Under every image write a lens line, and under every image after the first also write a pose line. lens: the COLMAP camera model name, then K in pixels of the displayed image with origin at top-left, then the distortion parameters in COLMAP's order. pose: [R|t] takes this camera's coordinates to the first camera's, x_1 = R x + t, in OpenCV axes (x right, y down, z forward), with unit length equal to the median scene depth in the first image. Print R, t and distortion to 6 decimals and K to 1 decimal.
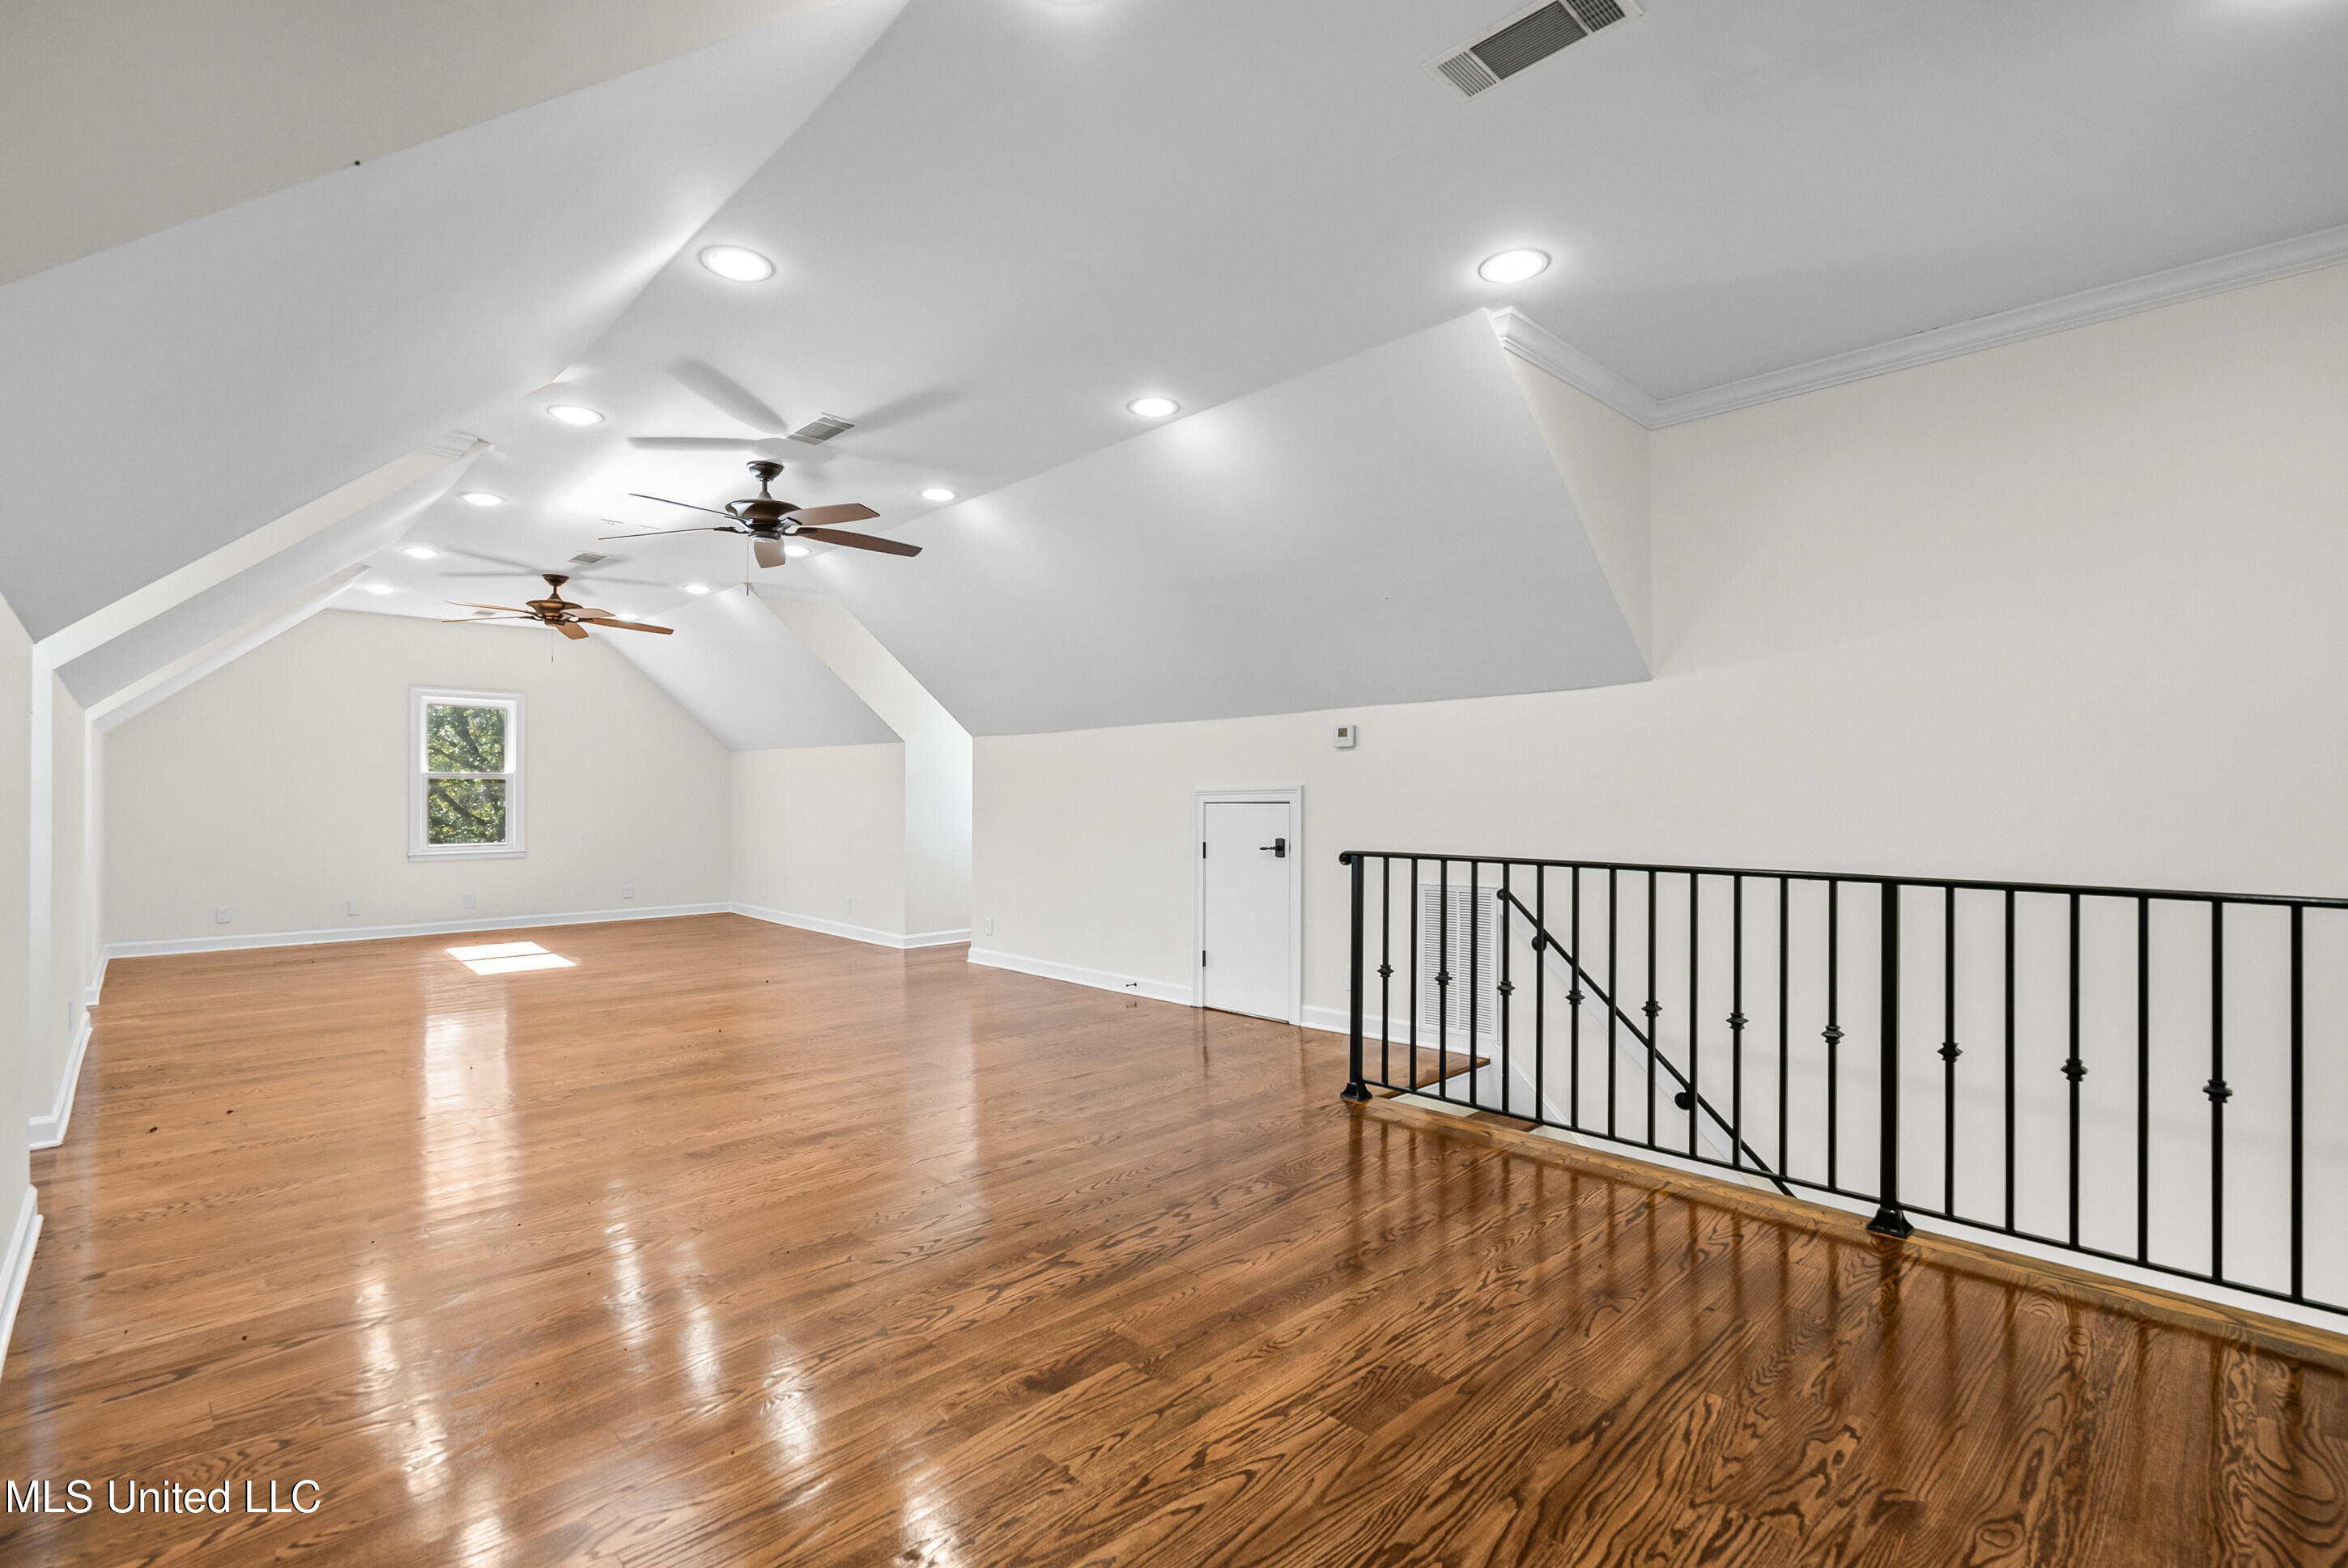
lens RADIAL K [[1073.7, 0, 1163.6], [0, 1073.7, 791.3], [0, 0, 1]] dist [-0.001964, -0.000054]
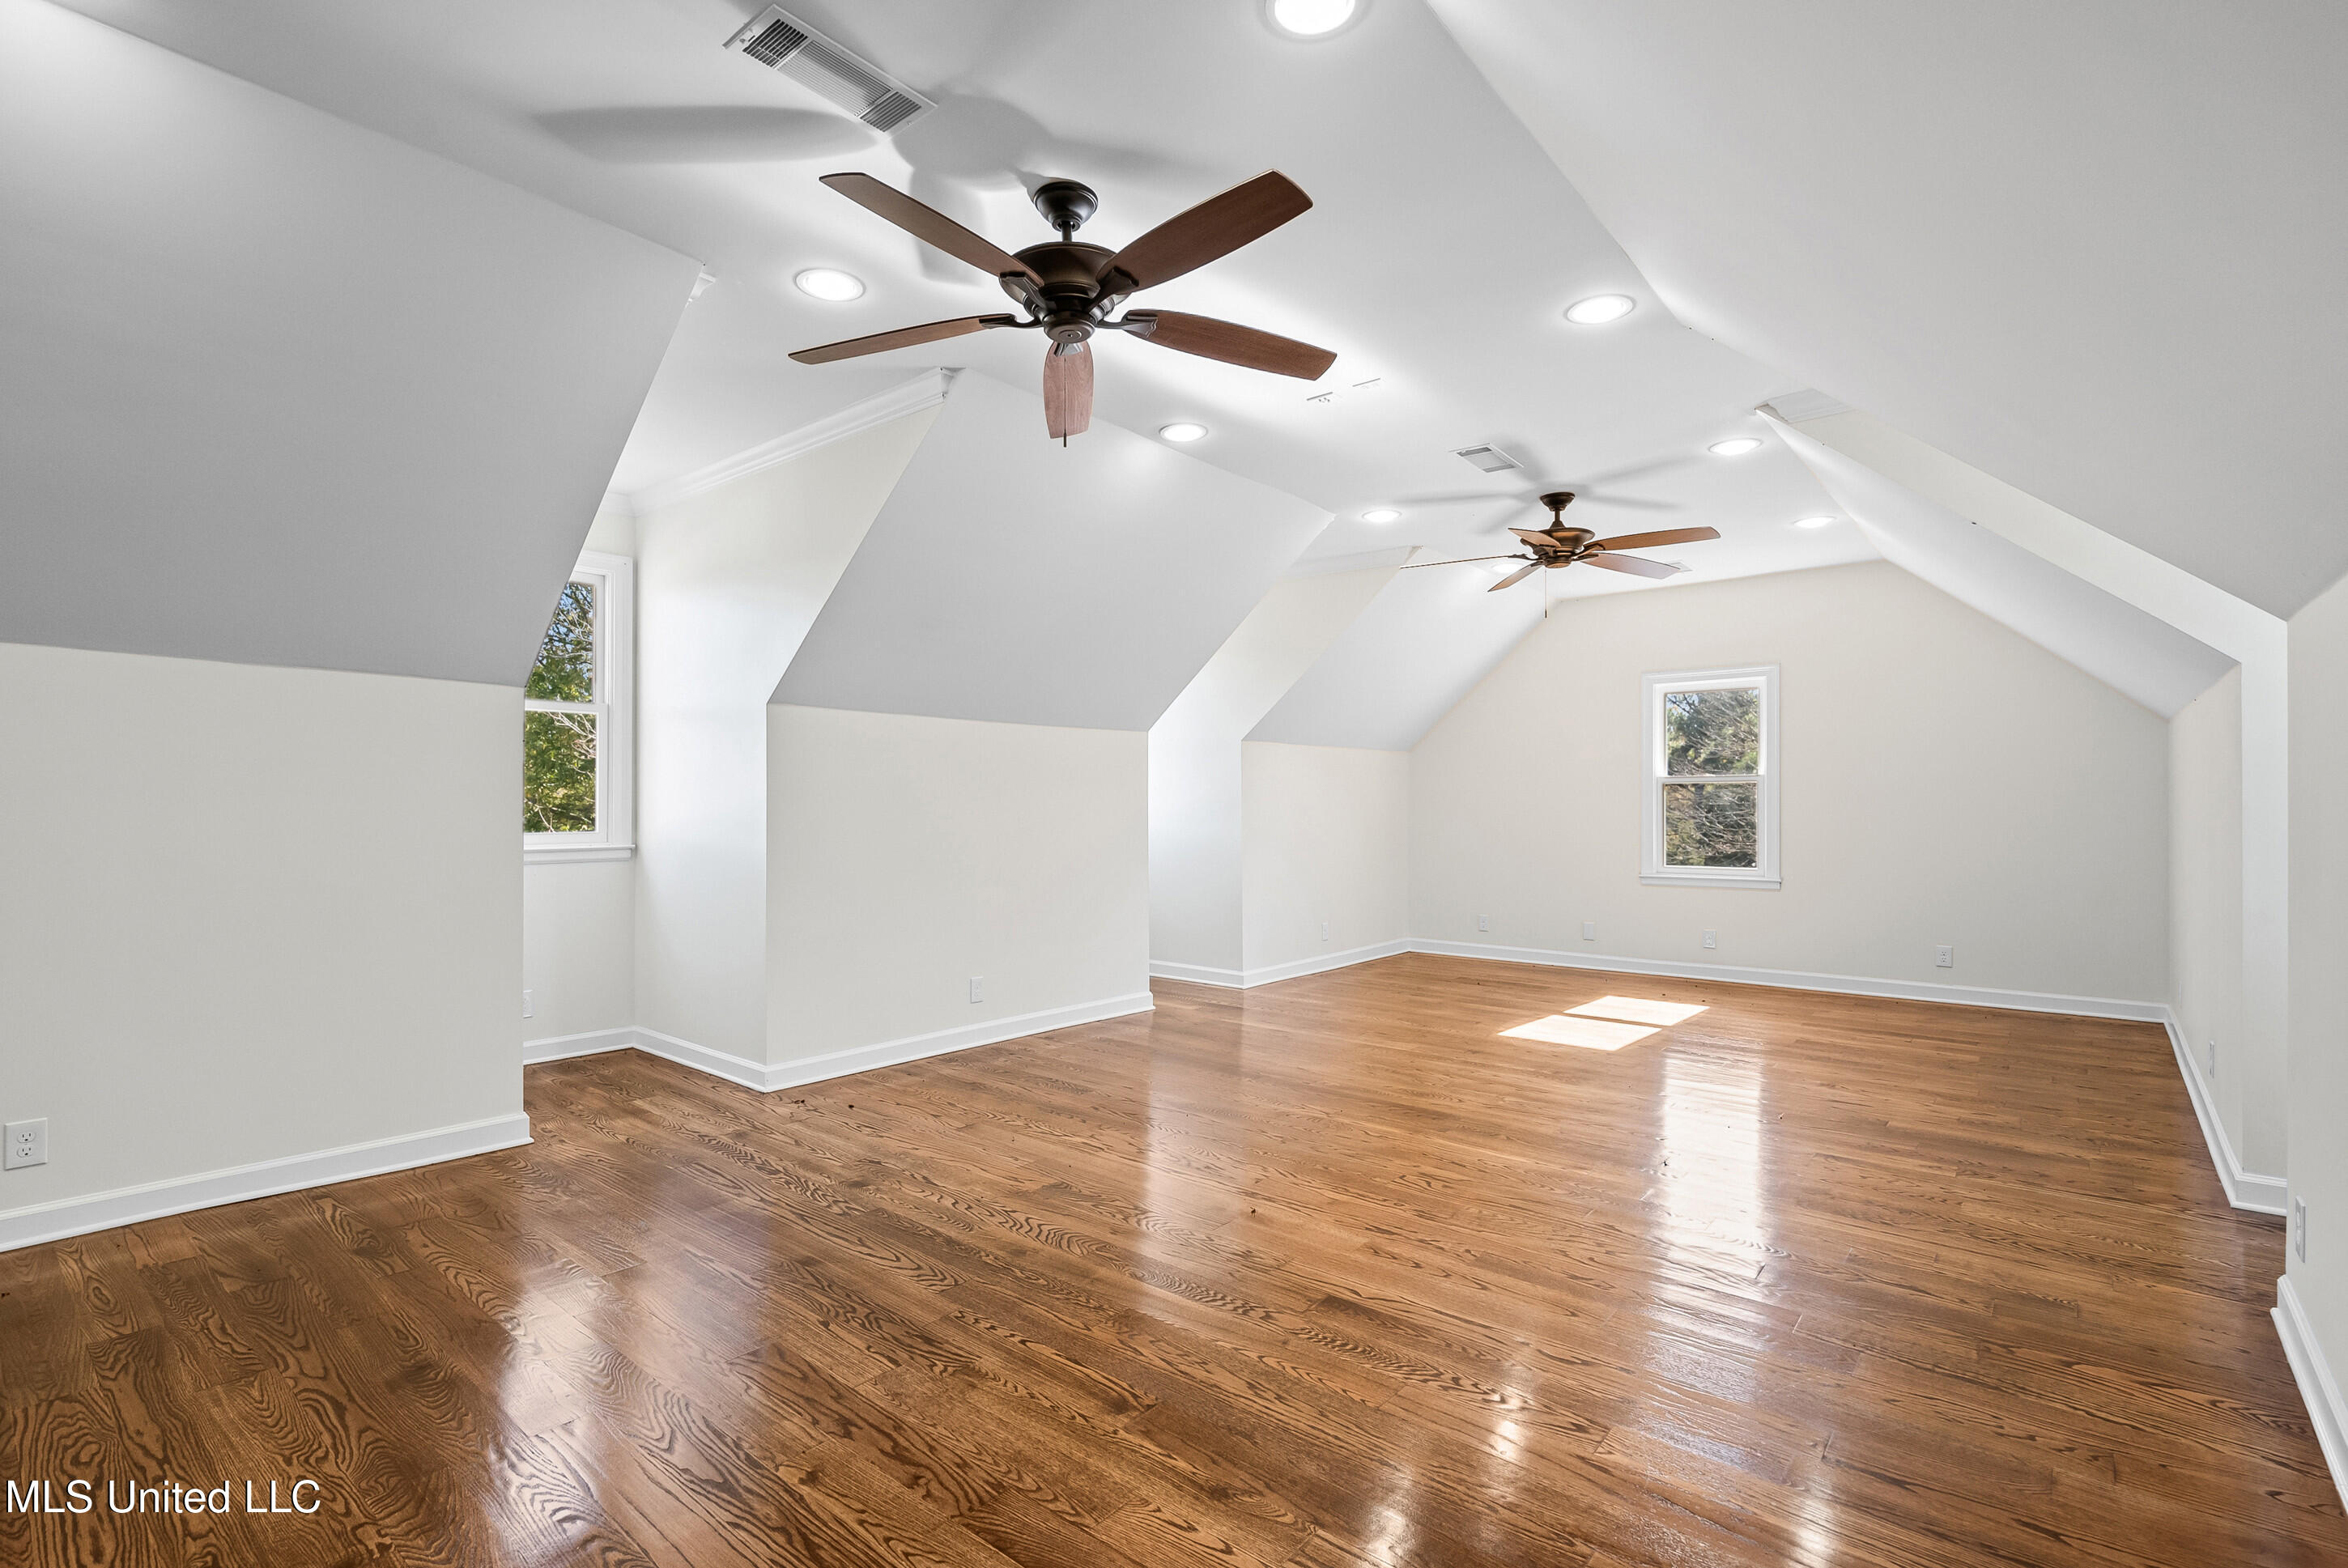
lens RADIAL K [[1073.7, 0, 1165.0], [0, 1073.7, 793.4], [0, 0, 1]] dist [-0.001964, -0.000054]
pose [[0.093697, -0.011619, -0.995533, 0.092936], [0.003536, 0.999929, -0.011337, 0.002784], [0.995594, -0.002458, 0.093732, 0.543080]]
